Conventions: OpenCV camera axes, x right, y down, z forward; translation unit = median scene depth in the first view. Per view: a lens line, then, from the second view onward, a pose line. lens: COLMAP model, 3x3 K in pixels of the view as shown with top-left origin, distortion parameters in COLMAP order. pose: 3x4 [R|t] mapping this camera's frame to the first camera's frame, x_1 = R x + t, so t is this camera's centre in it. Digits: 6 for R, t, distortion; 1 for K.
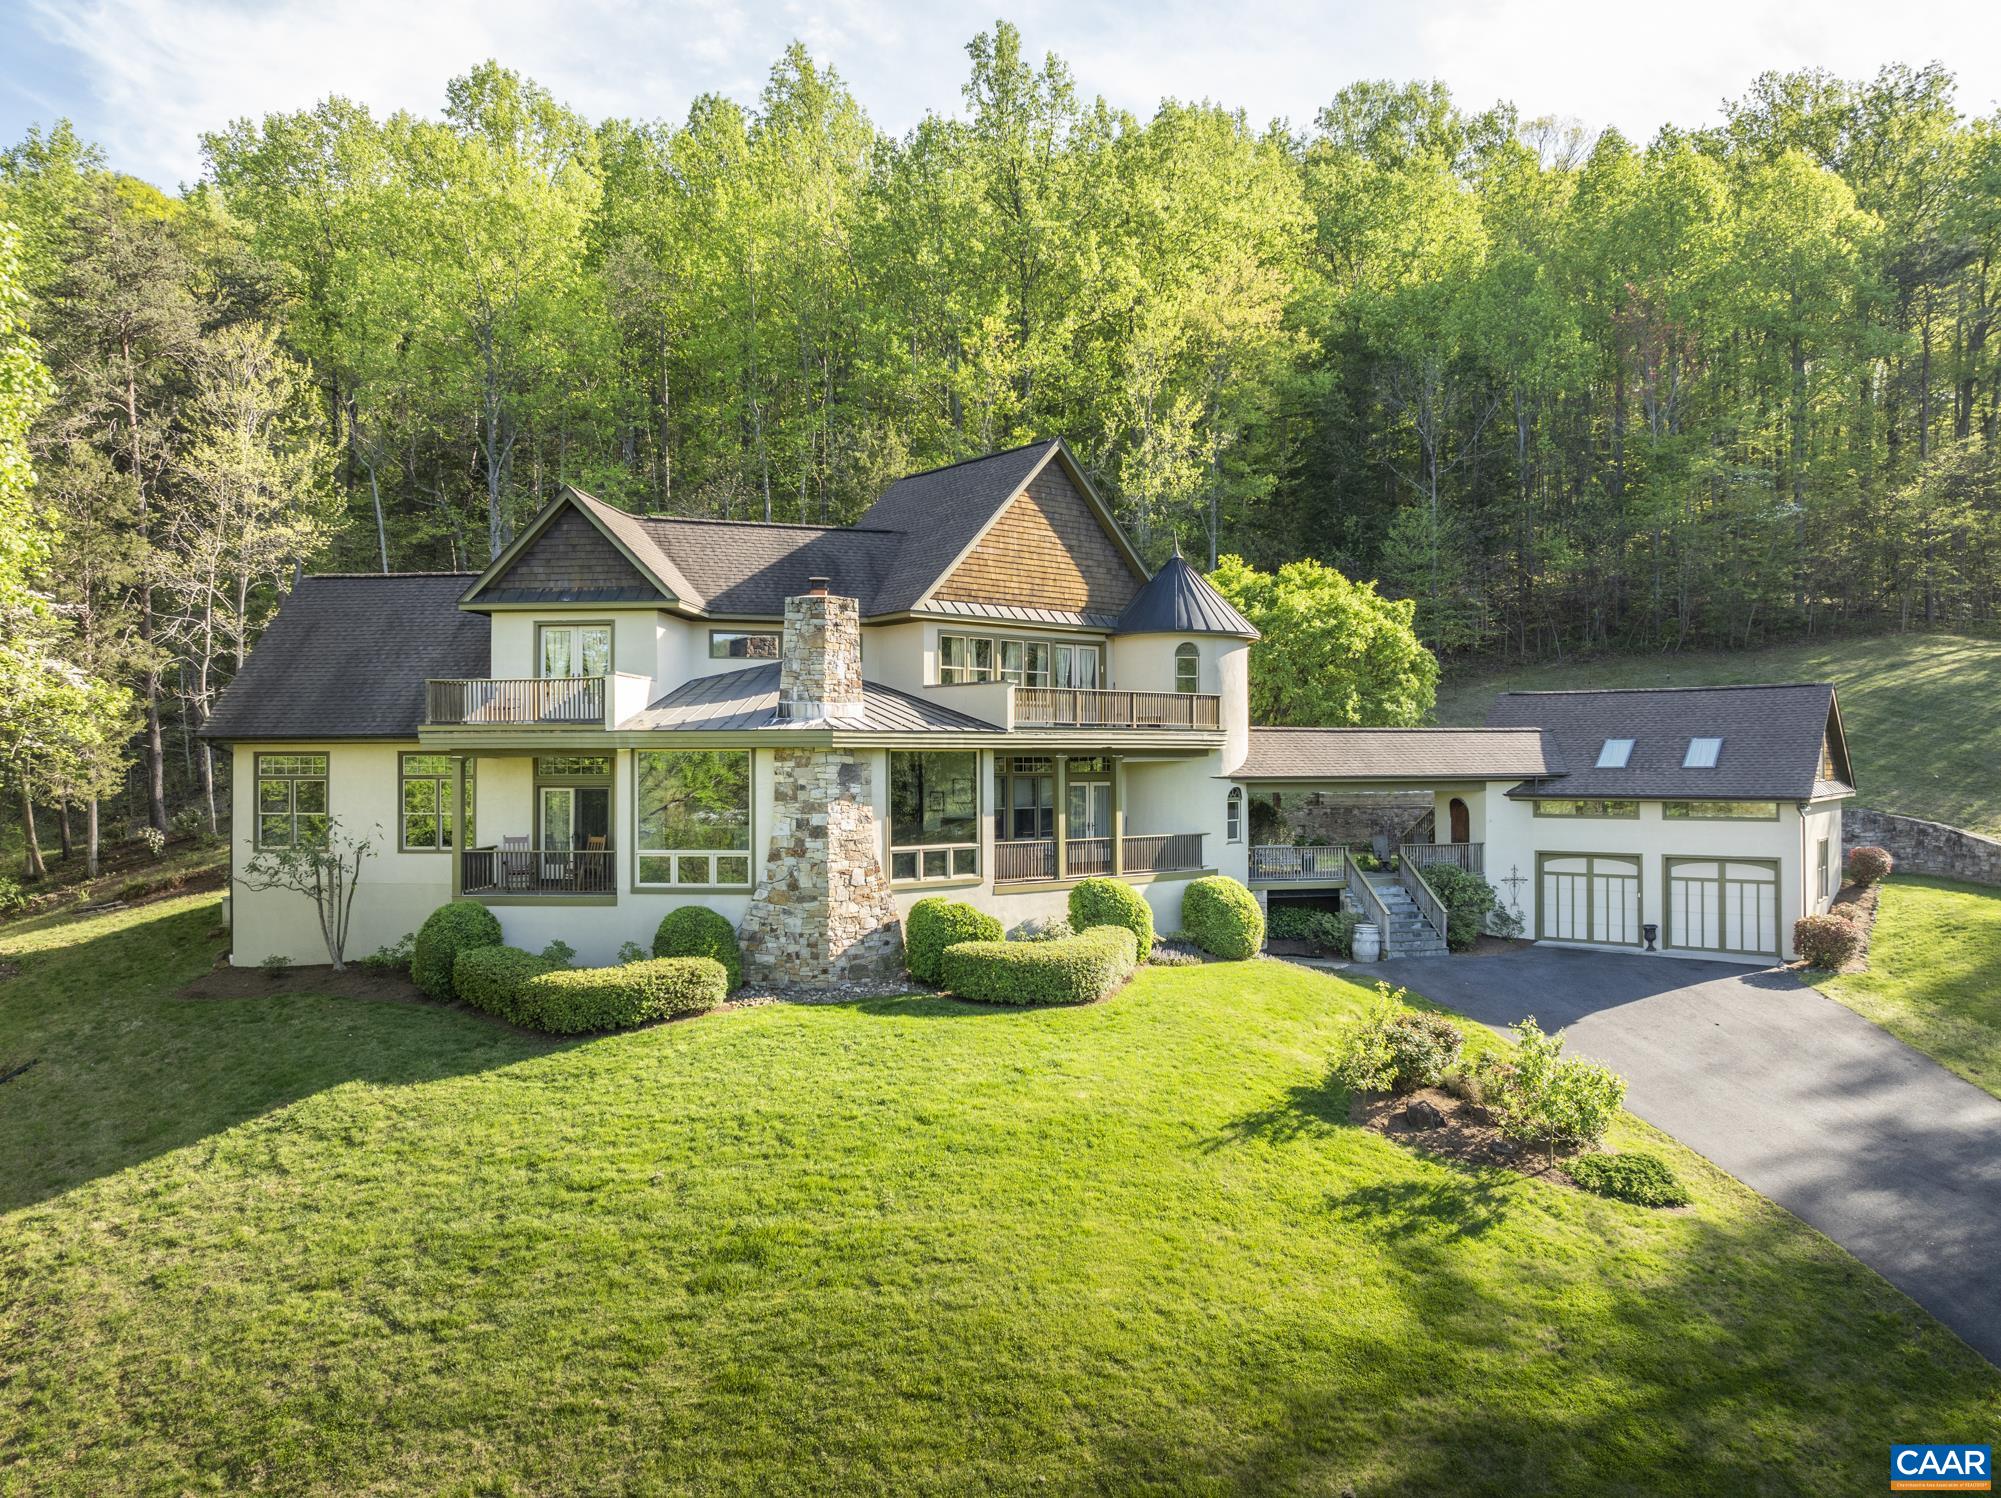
lens RADIAL K [[1441.9, 0, 1000.5], [0, 1441.9, 749.0], [0, 0, 1]] dist [-0.029488, 0.000238]
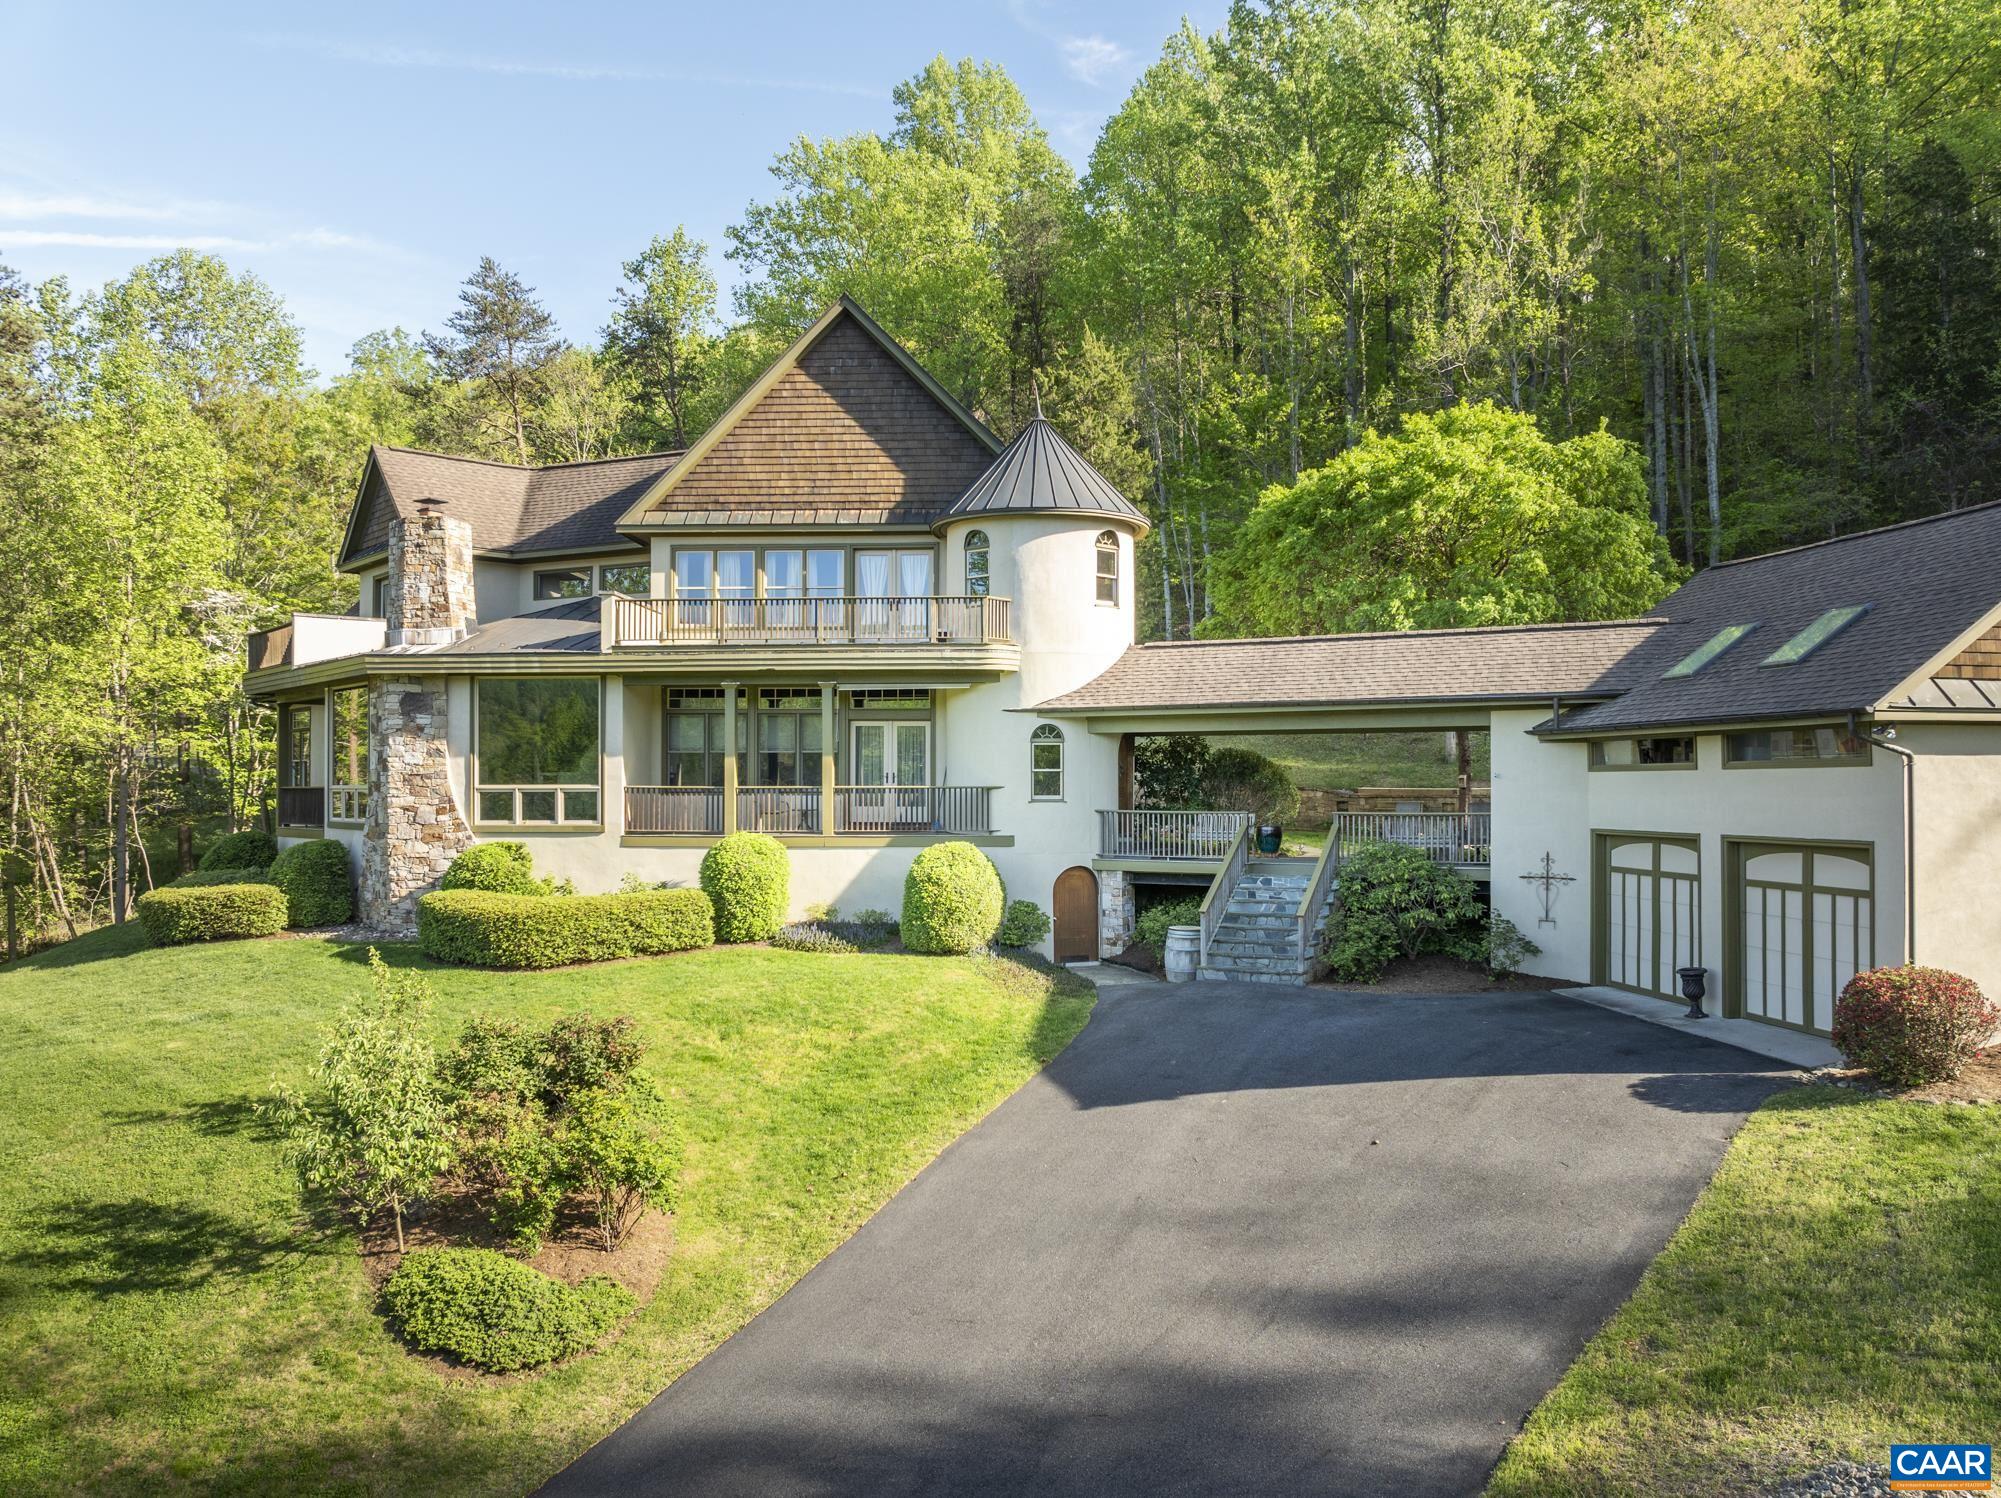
lens RADIAL K [[1474.7, 0, 1047.8], [0, 1474.7, 781.4], [0, 0, 1]] dist [-0.042433, 0.004206]
pose [[0.735451, -0.001169, -0.677577, 0.727467], [0.005830, 0.999972, 0.004603, 0.057041], [0.677553, -0.007336, 0.735438, 0.505107]]
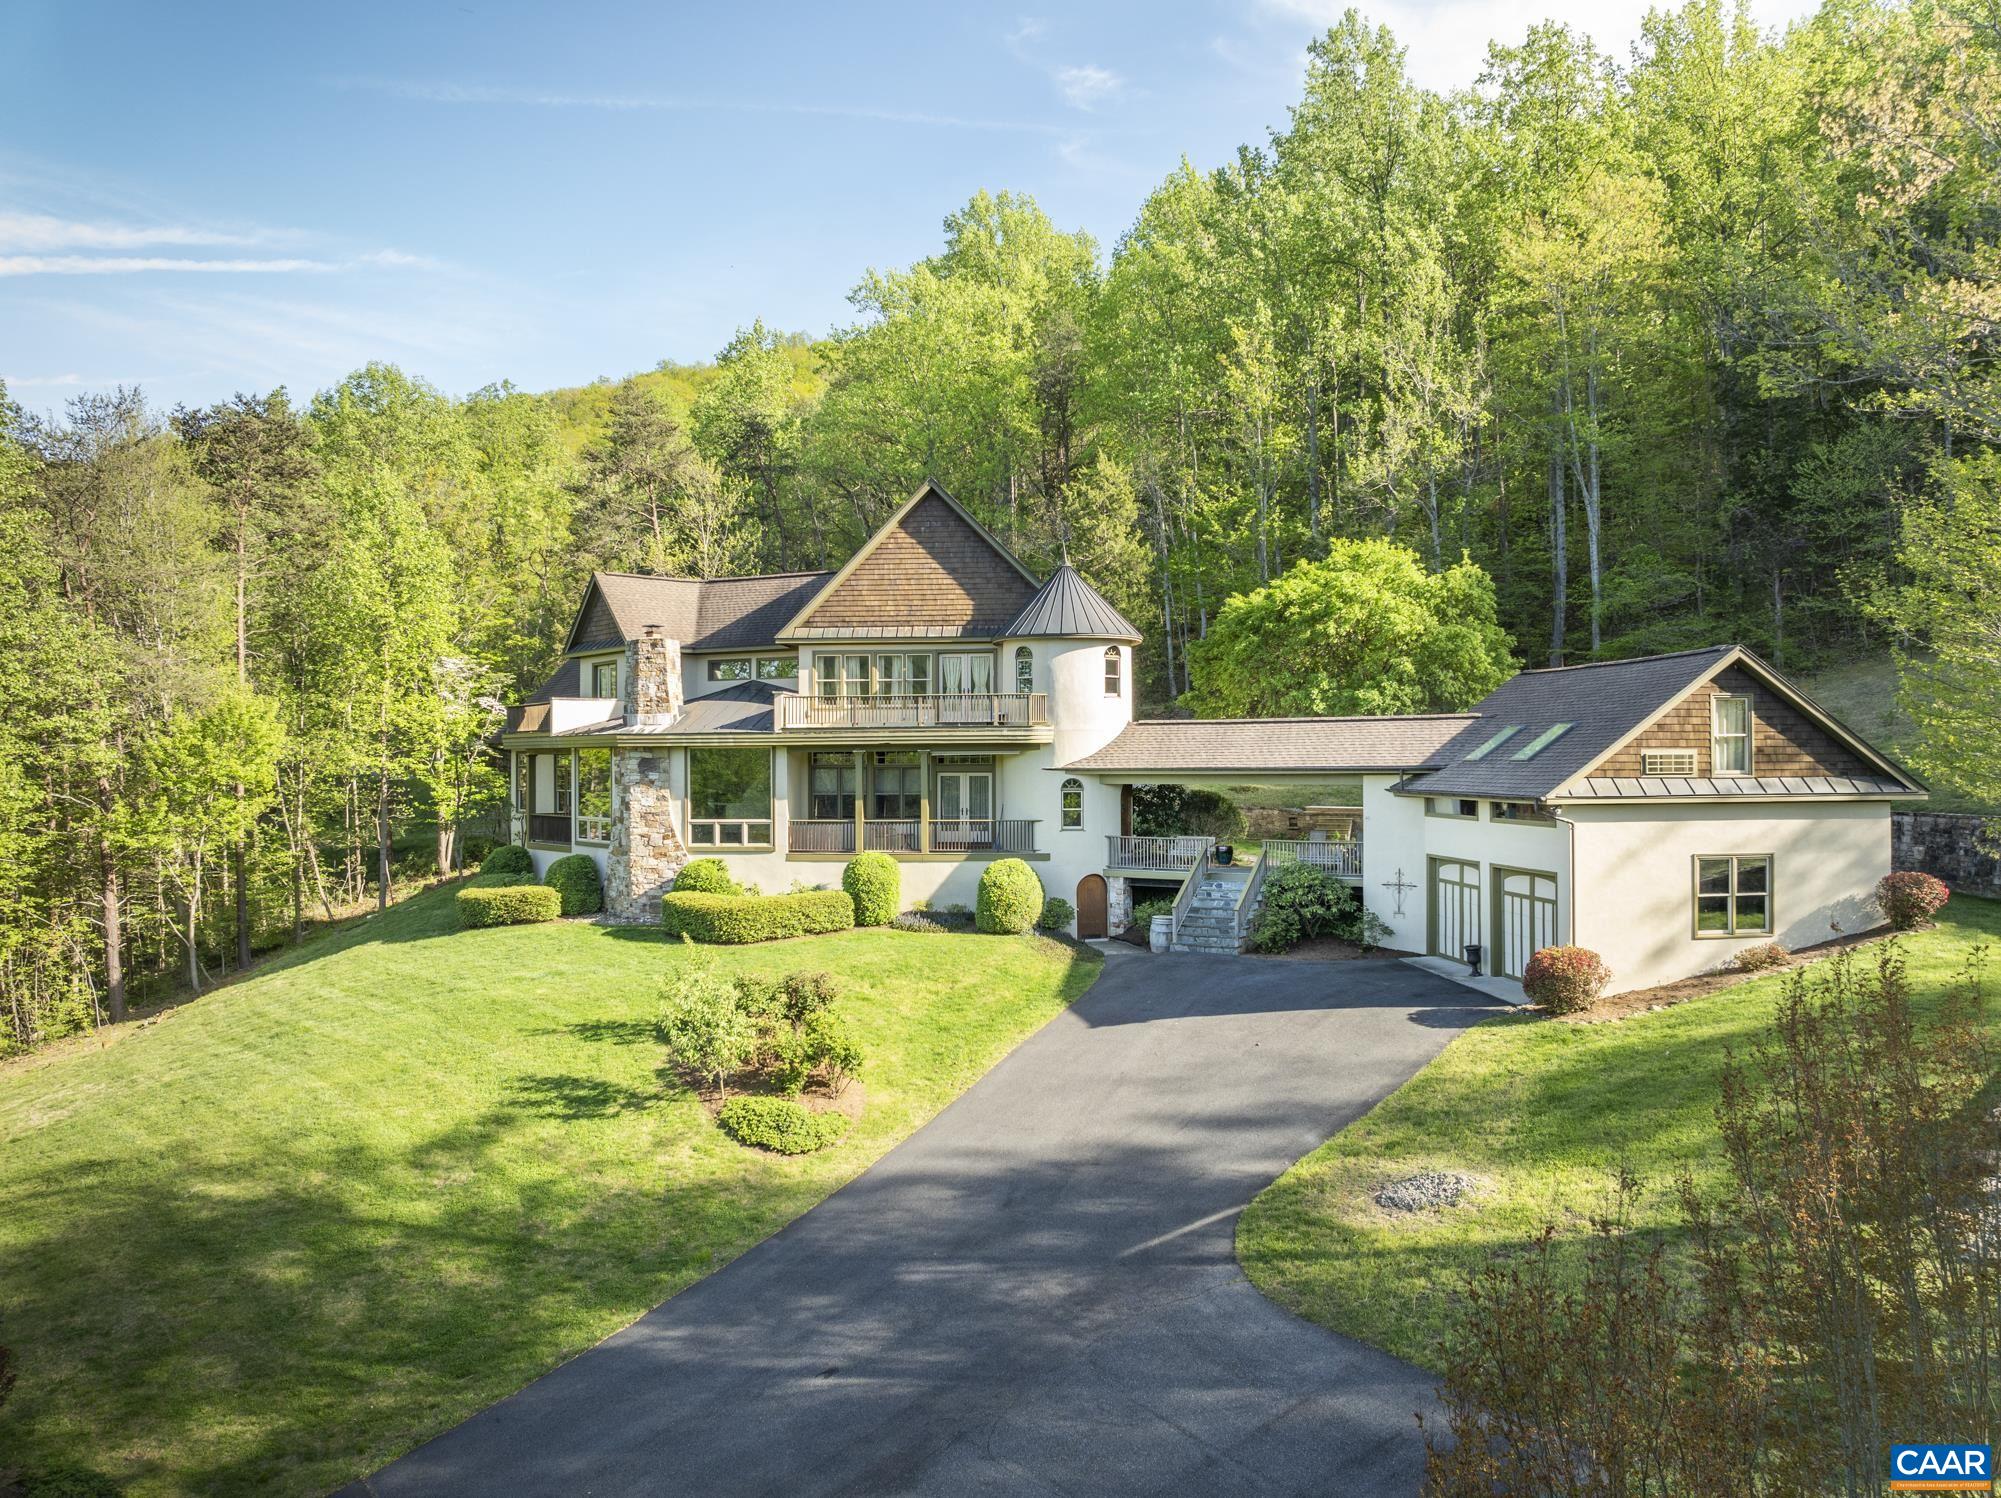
lens RADIAL K [[1441.9, 0, 1000.5], [0, 1441.9, 749.0], [0, 0, 1]] dist [-0.029488, 0.000238]
pose [[0.699063, -0.006588, -0.715030, 0.979537], [0.010868, 0.999940, 0.001413, 0.002888], [0.714978, -0.008759, 0.699092, 0.236198]]
